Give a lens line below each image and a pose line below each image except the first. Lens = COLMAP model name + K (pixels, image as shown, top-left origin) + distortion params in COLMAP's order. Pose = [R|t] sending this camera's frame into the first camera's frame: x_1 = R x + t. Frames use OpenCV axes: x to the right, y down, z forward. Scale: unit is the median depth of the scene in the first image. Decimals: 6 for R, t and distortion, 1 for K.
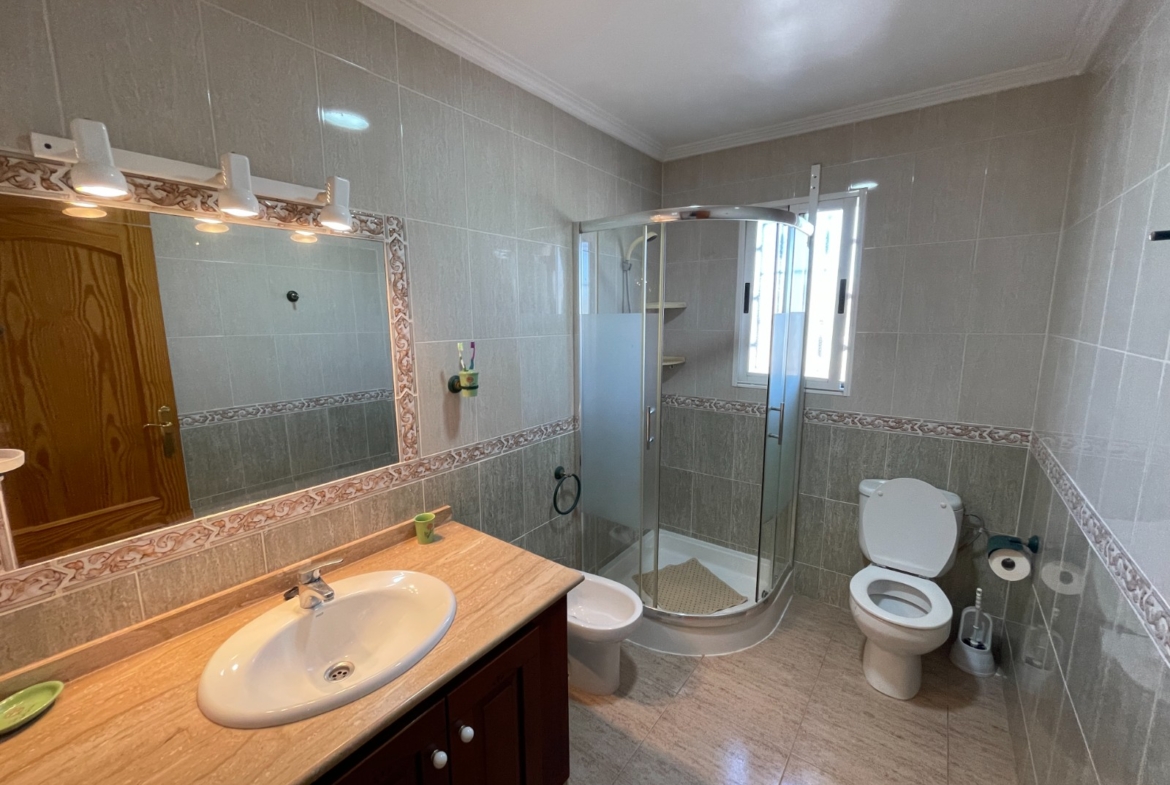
lens RADIAL K [[473.9, 0, 587.5], [0, 473.9, 392.3], [0, 0, 1]] dist [0.002899, 0.000430]
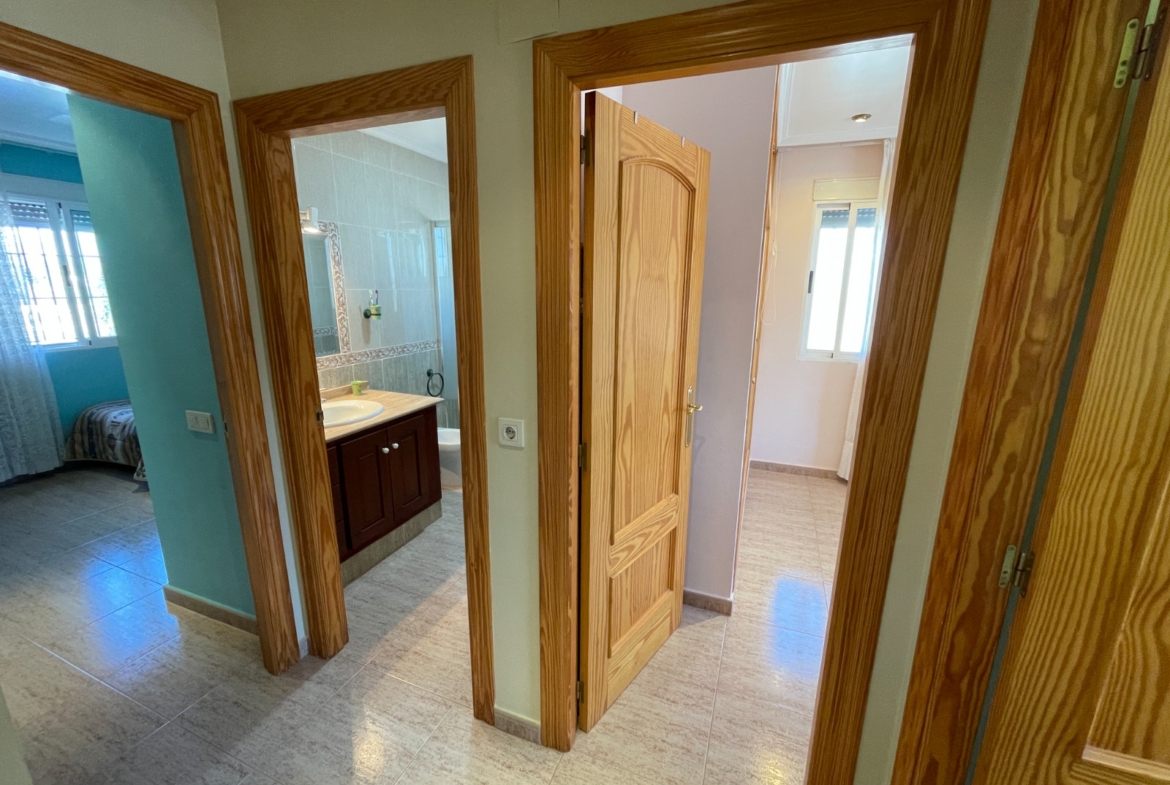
lens RADIAL K [[473.9, 0, 579.9], [0, 473.9, 388.9], [0, 0, 1]] dist [0.002899, 0.000430]
pose [[0.968111, -0.045224, 0.246406, 0.045362], [0.029829, 0.997383, 0.065860, 0.159701], [-0.248740, -0.056410, 0.966926, -0.891658]]
